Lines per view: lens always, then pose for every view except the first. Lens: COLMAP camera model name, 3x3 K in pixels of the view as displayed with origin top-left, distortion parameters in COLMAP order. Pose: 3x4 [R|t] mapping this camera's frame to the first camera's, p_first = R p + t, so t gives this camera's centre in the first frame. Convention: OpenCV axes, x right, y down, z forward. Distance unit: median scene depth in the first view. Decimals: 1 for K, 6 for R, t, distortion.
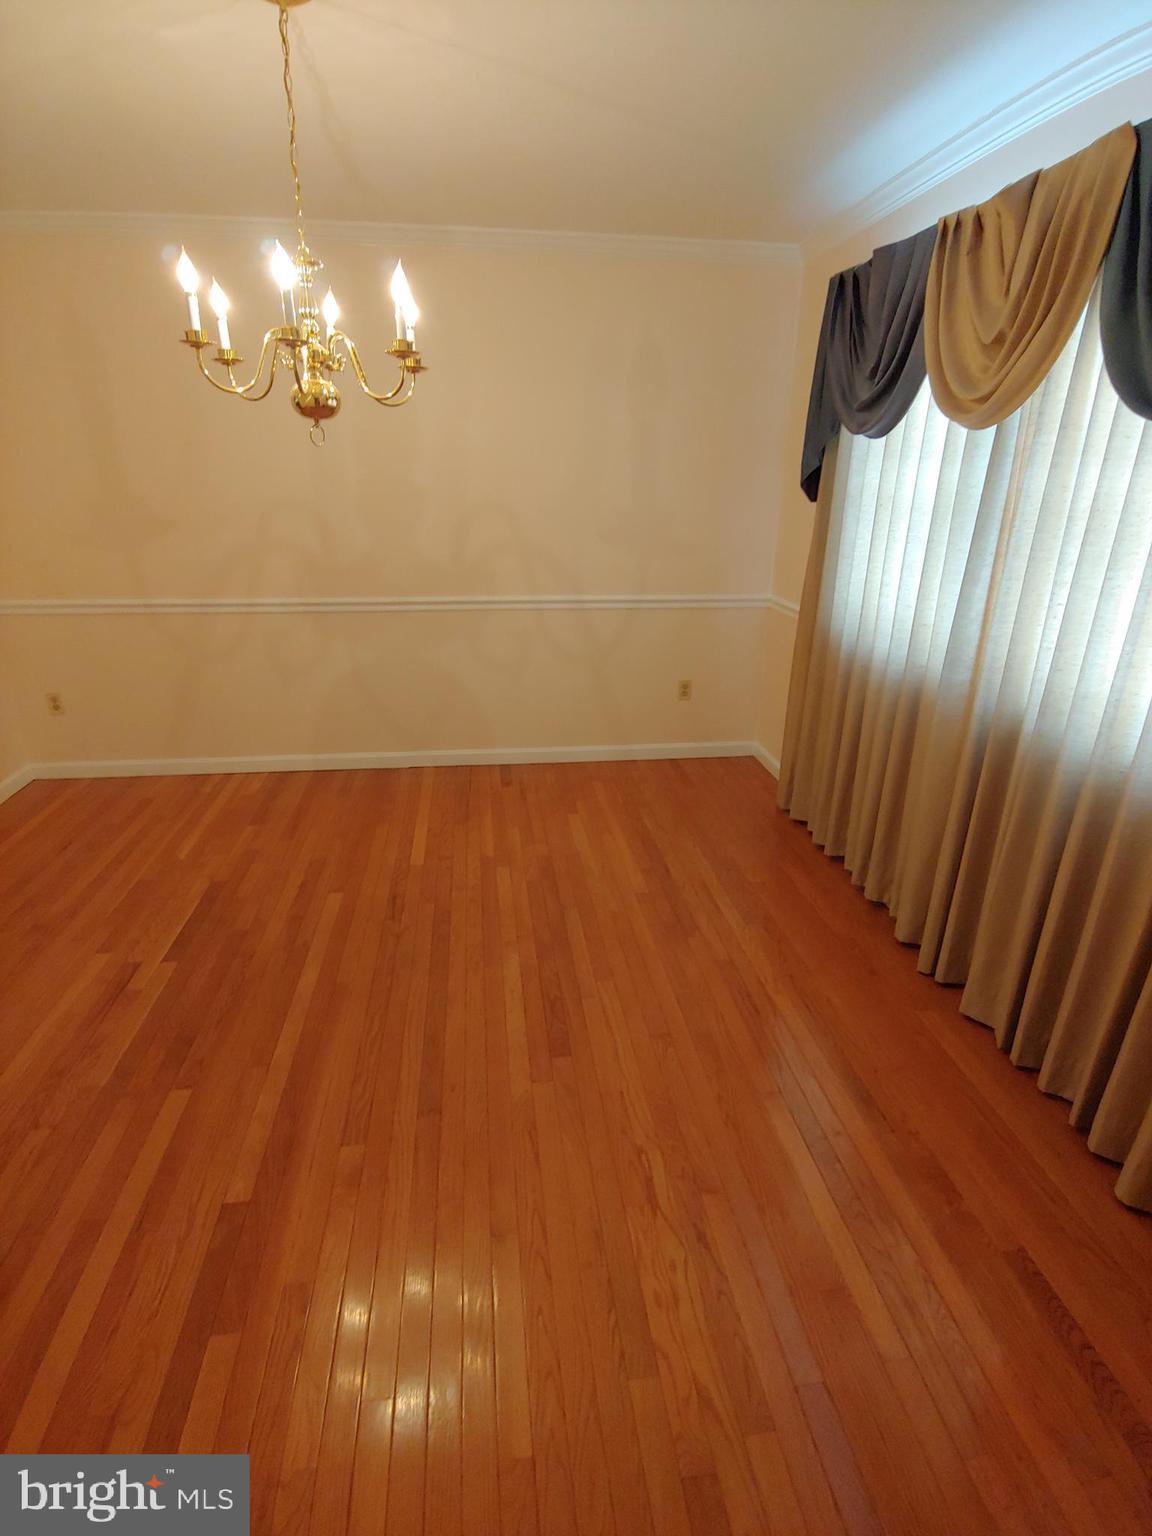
lens RADIAL K [[776.8, 0, 575.1], [0, 776.8, 776.3], [0, 0, 1]] dist [-0.011960, -0.000308]
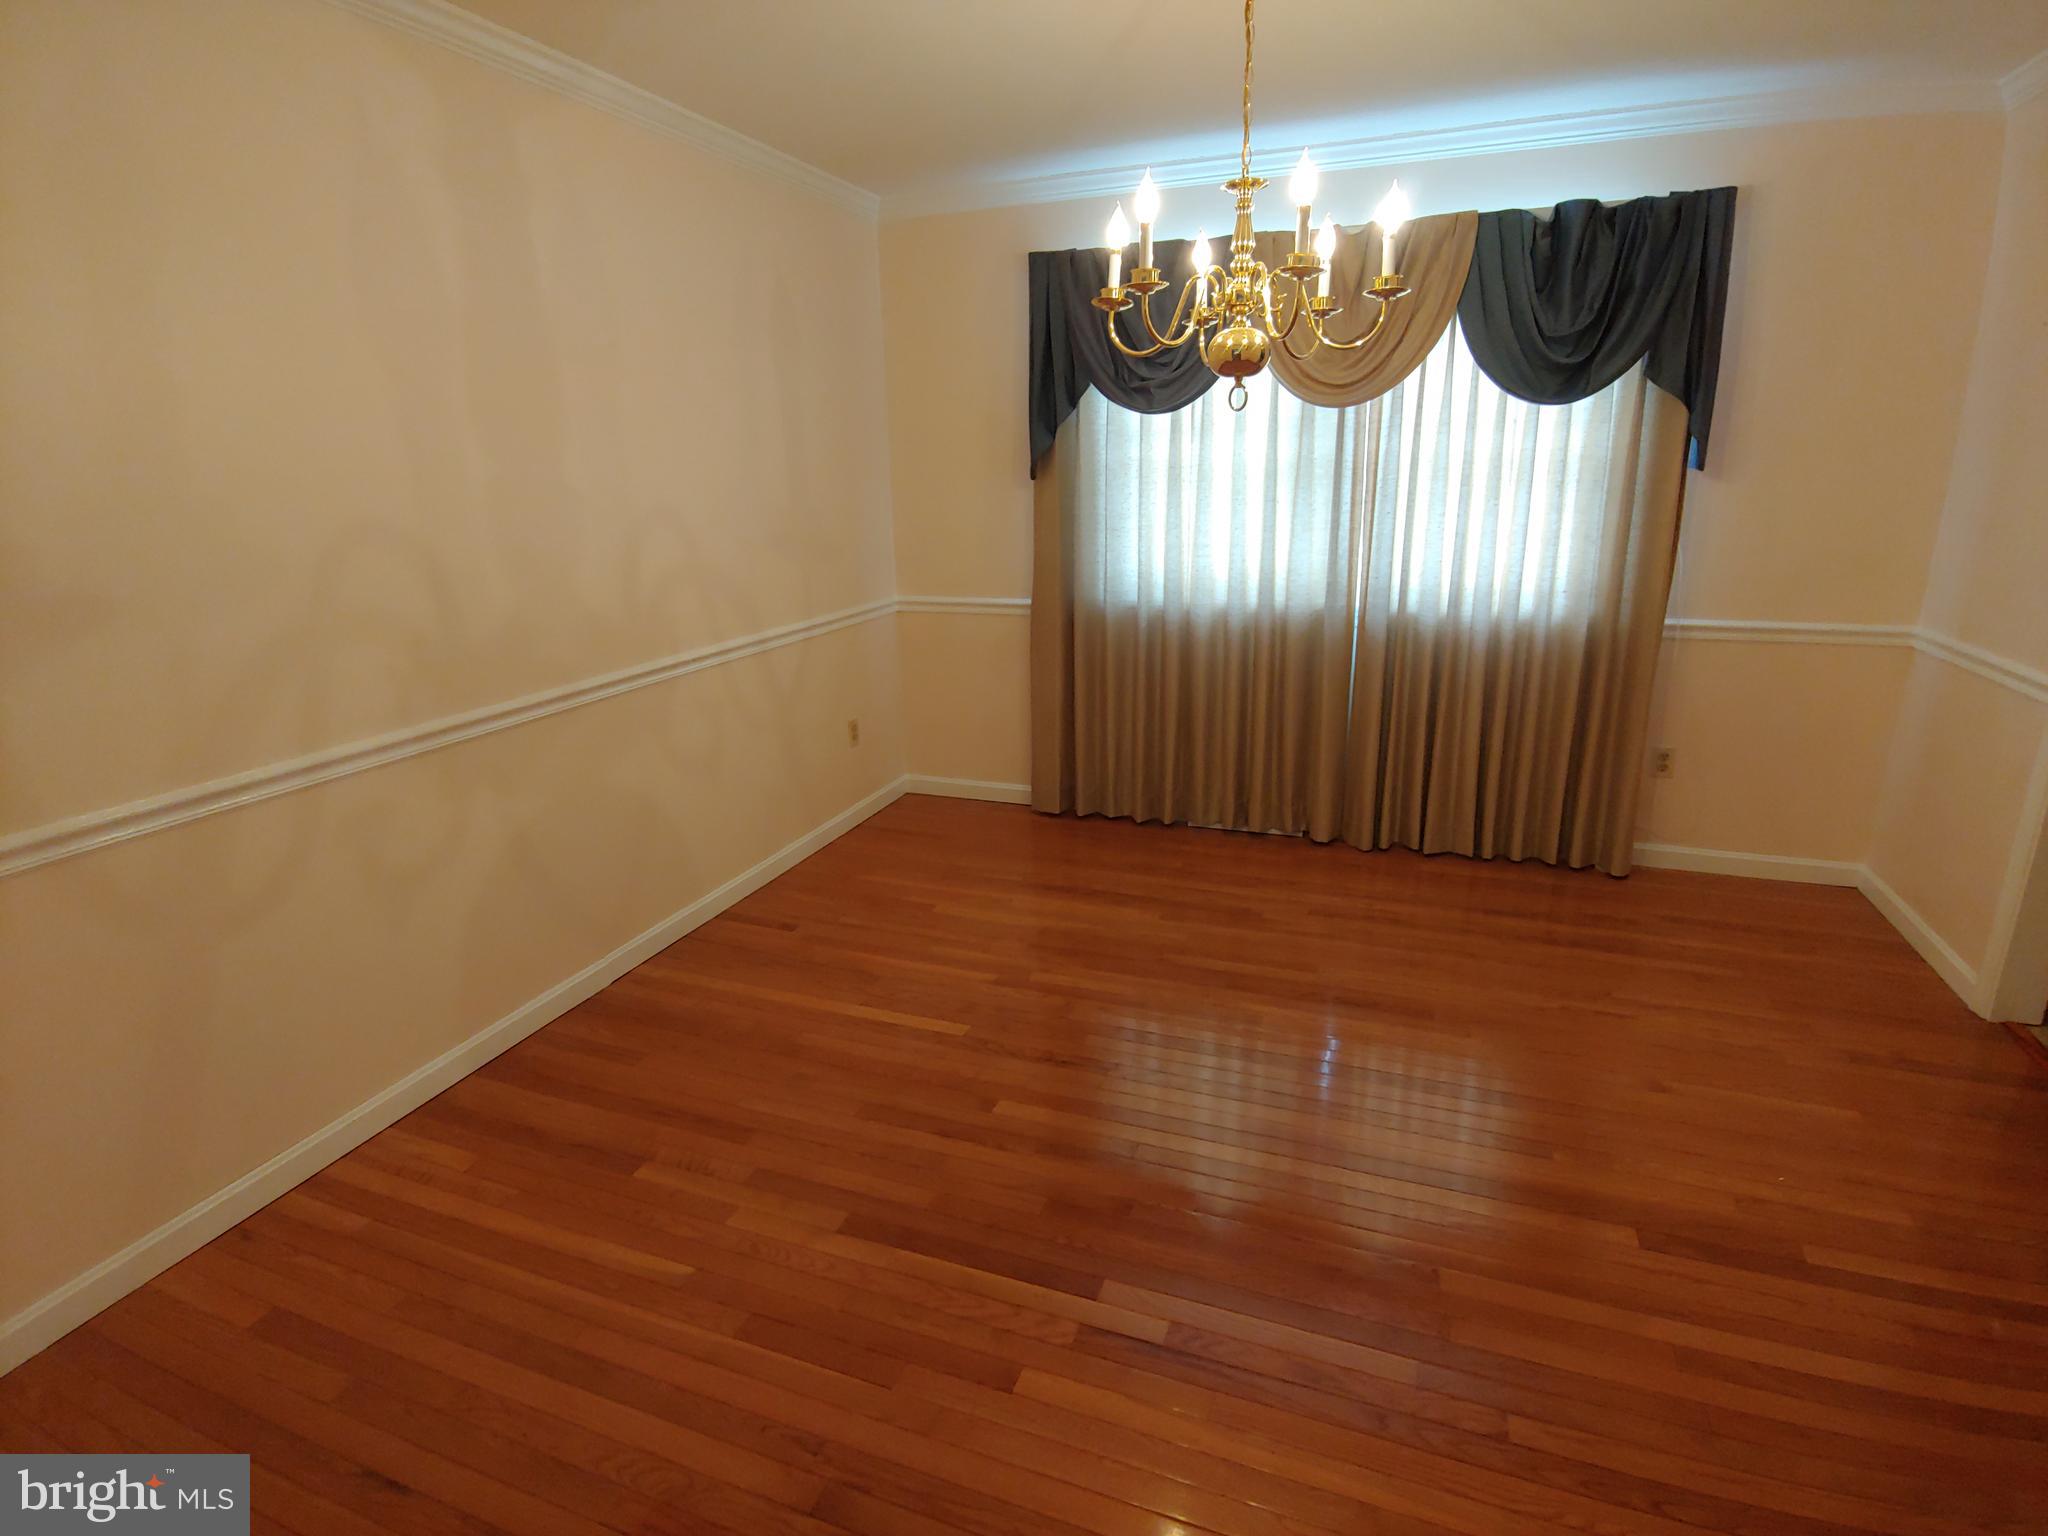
lens RADIAL K [[1035.7, 0, 1031.2], [0, 1035.7, 772.4], [0, 0, 1]] dist [-0.011960, -0.000308]
pose [[0.459305, -0.276371, 0.844191, -0.820599], [0.348814, 0.930143, 0.114728, -0.164880], [-0.816926, 0.241771, 0.523622, 0.419257]]
